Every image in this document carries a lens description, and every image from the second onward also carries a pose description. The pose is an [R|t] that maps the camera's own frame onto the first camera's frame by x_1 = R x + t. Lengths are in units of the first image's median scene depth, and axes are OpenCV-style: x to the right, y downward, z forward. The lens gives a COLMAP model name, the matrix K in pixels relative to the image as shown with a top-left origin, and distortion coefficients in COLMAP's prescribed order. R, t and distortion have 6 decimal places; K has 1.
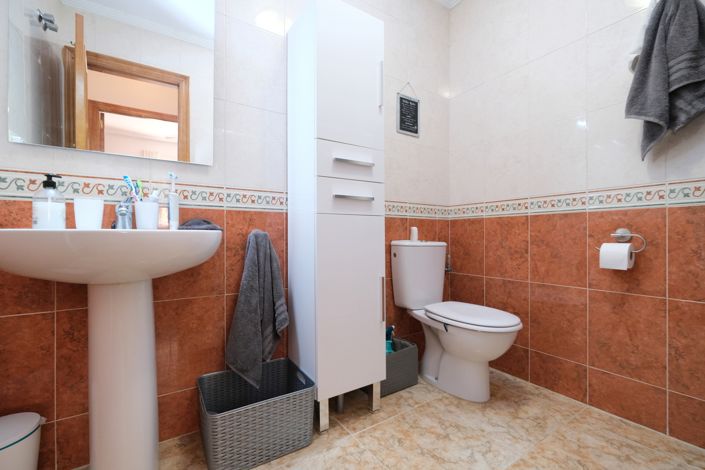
lens RADIAL K [[306.4, 0, 352.7], [0, 306.4, 237.1], [0, 0, 1]] dist [-0.001964, -0.000795]
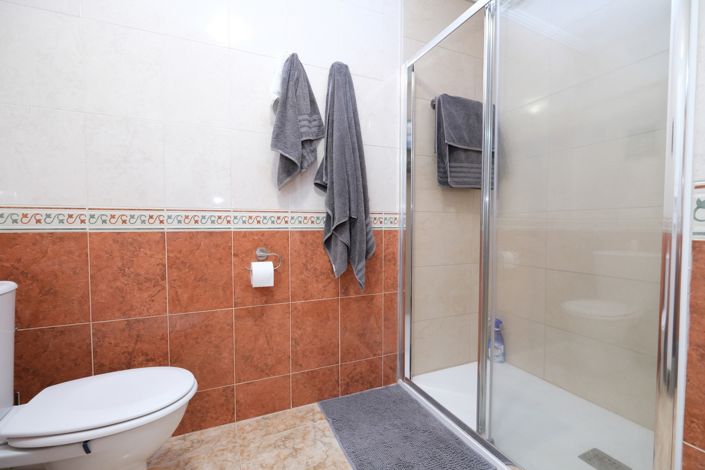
lens RADIAL K [[306.4, 0, 351.8], [0, 306.4, 235.1], [0, 0, 1]] dist [-0.001964, -0.000795]
pose [[0.171322, -0.034616, 0.984607, -0.137096], [0.000313, 0.999384, 0.035081, -0.102584], [-0.985215, -0.005702, 0.171227, 0.444440]]
